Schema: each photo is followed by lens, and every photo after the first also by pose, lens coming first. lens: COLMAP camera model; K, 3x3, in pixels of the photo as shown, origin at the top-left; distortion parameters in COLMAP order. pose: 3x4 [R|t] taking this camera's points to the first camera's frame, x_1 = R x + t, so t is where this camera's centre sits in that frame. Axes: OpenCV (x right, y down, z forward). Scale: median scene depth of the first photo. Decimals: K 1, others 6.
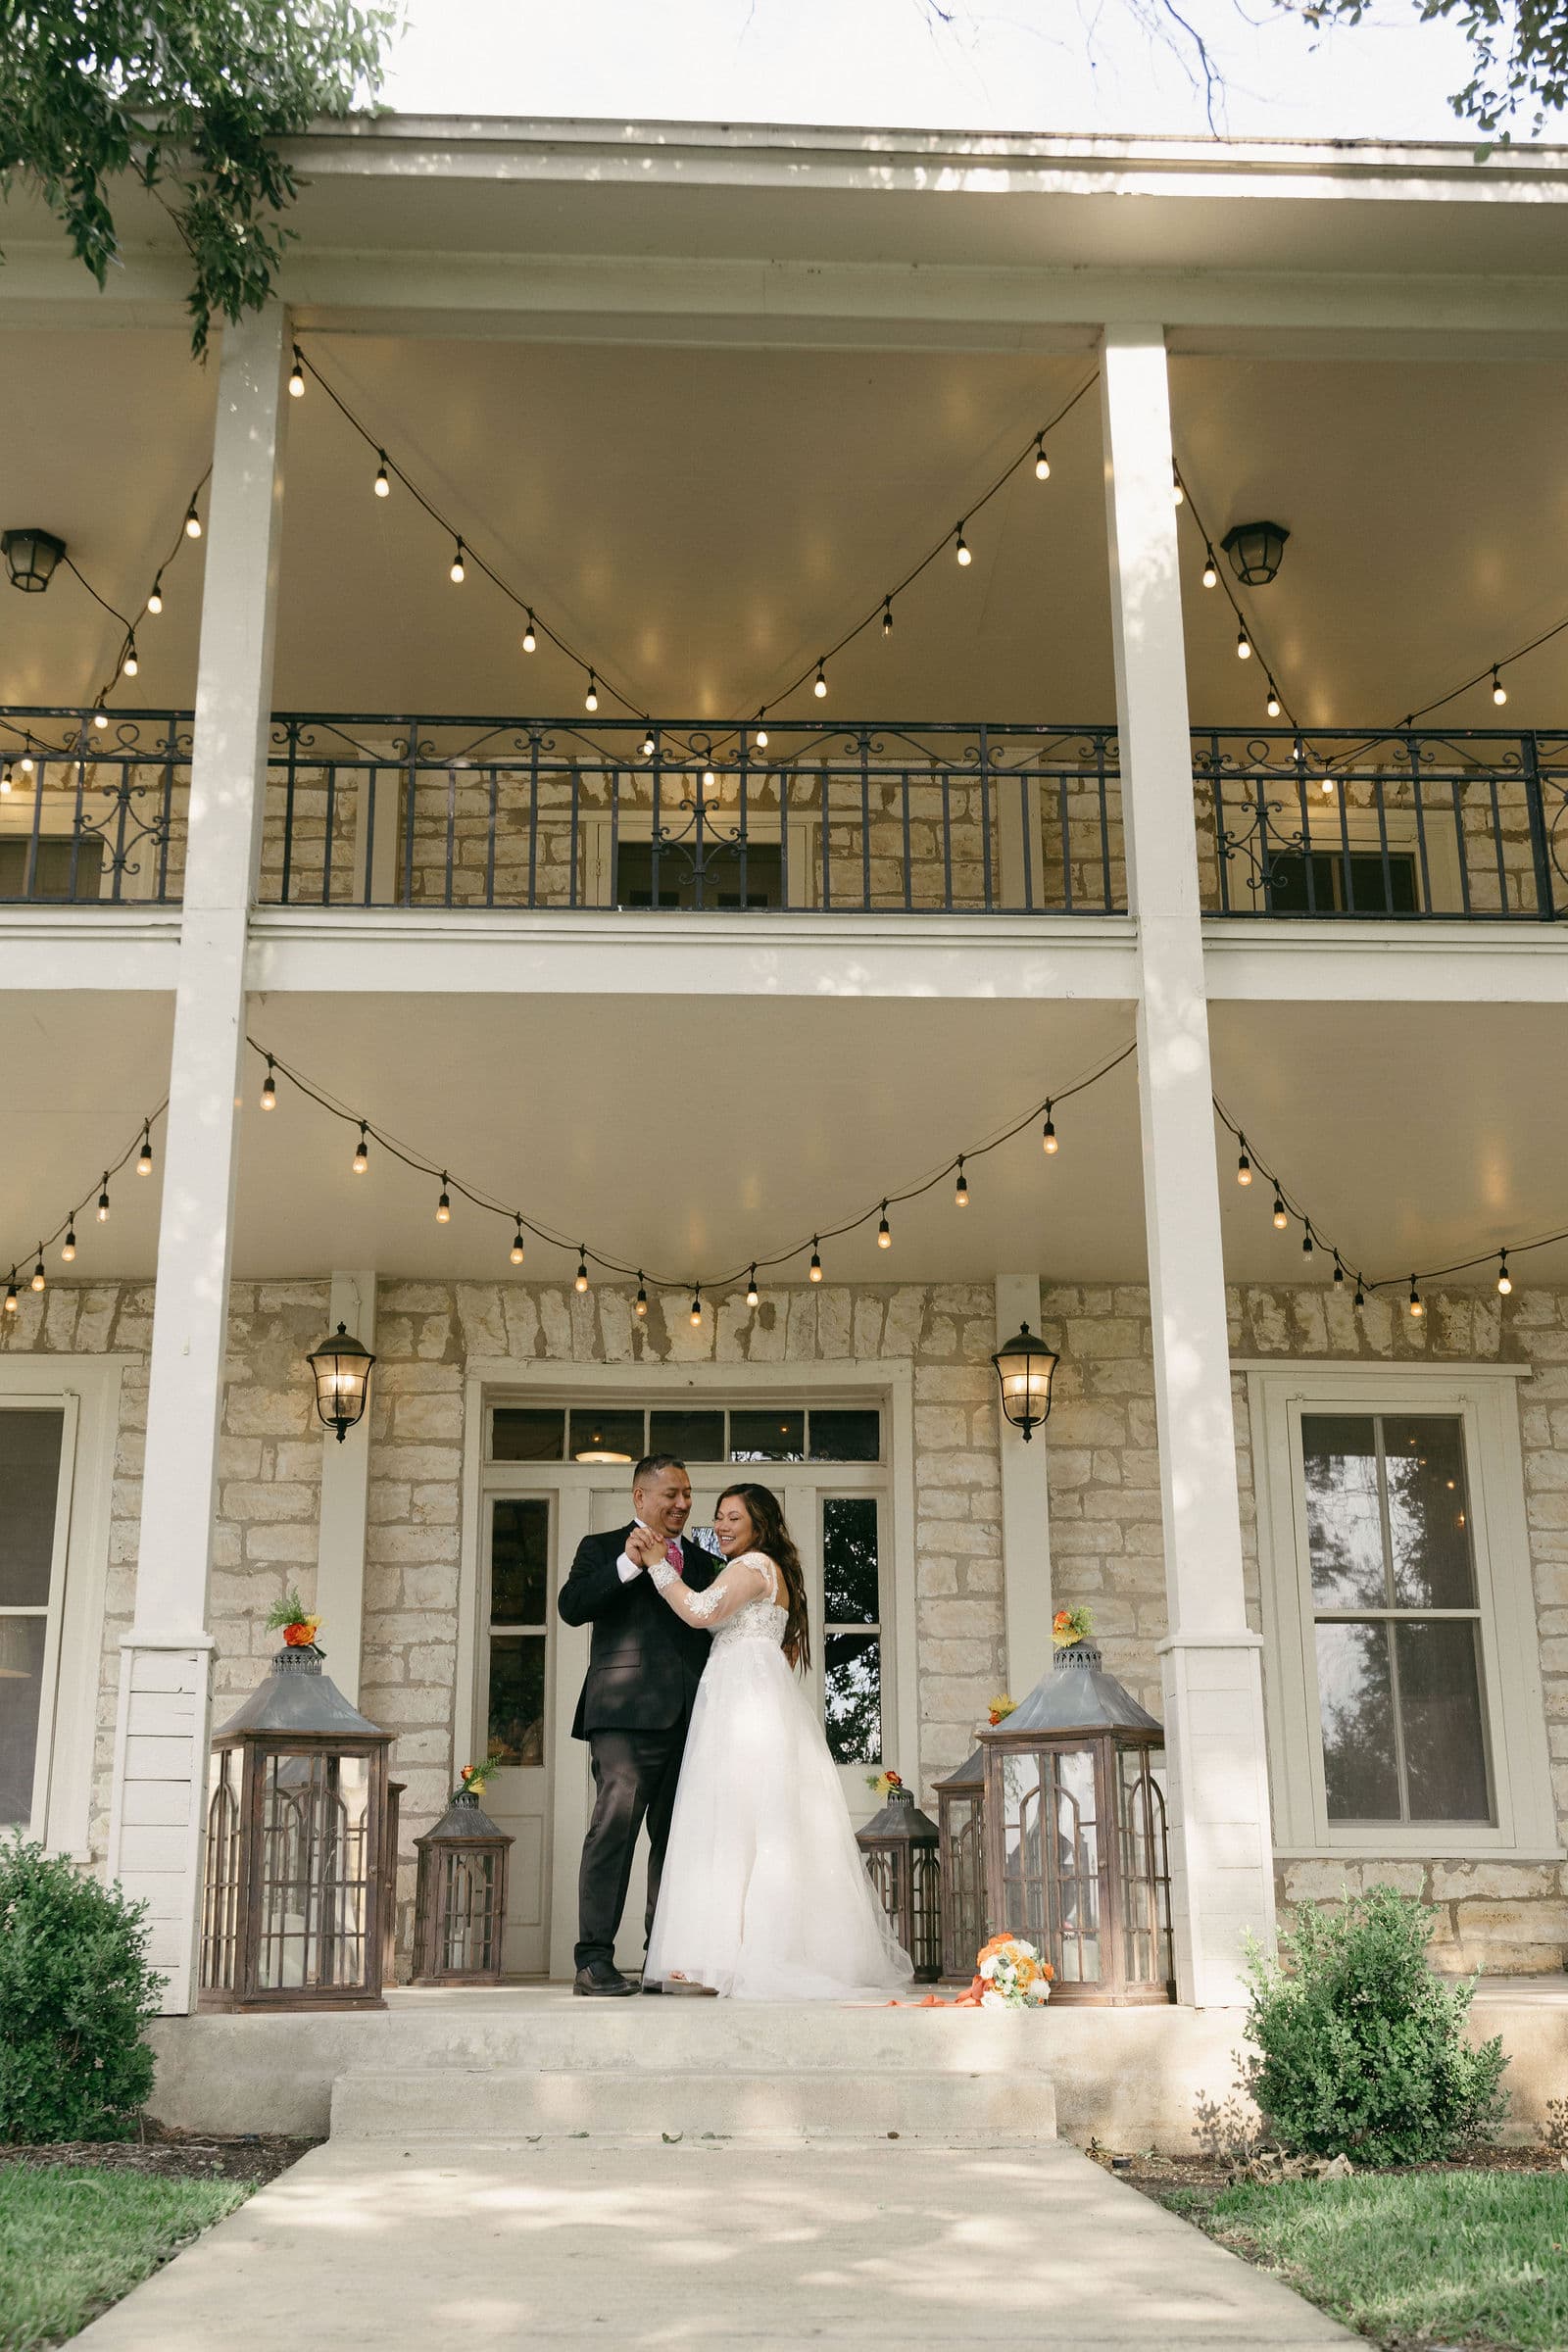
lens RADIAL K [[2538.4, 0, 784.5], [0, 2538.4, 1169.2], [0, 0, 1]] dist [-0.020990, 0.000000]
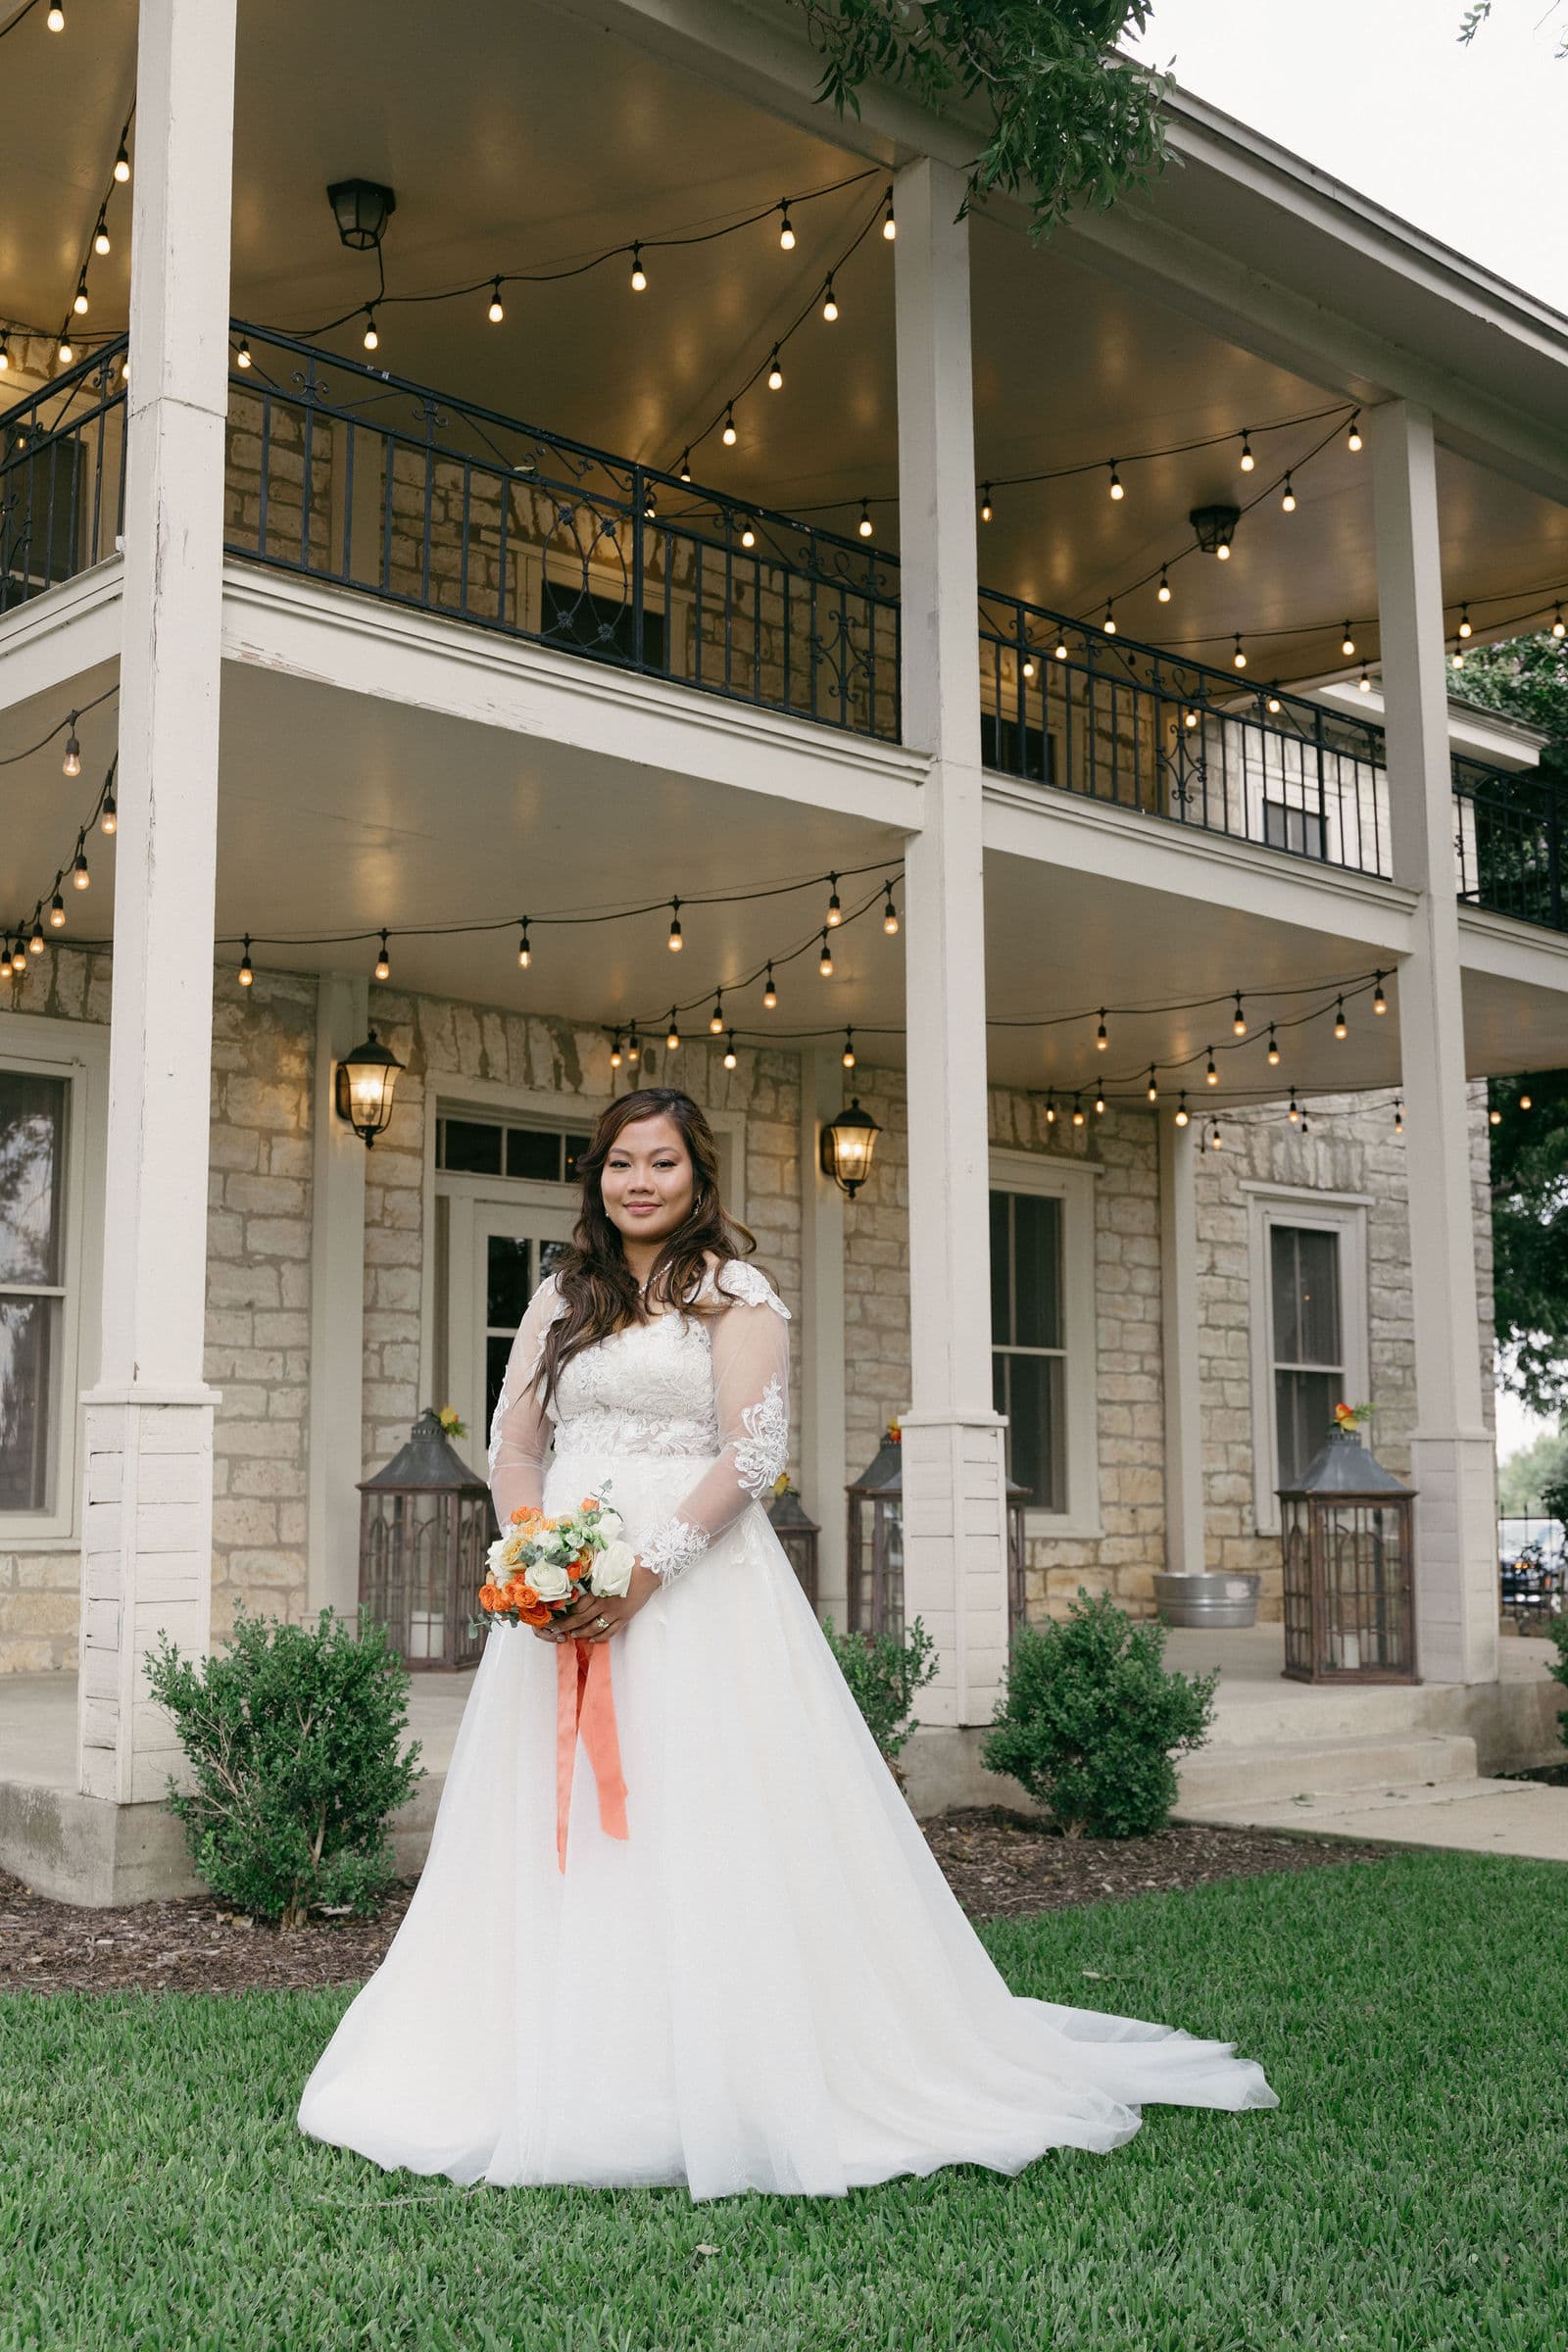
lens RADIAL K [[2538.4, 0, 784.5], [0, 2538.4, 1180.3], [0, 0, 1]] dist [-0.020990, 0.000000]
pose [[0.766594, 0.086051, 0.636340, -0.669890], [-0.195286, 0.975283, 0.103374, -0.017697], [-0.611716, -0.203514, 0.764451, 0.108880]]
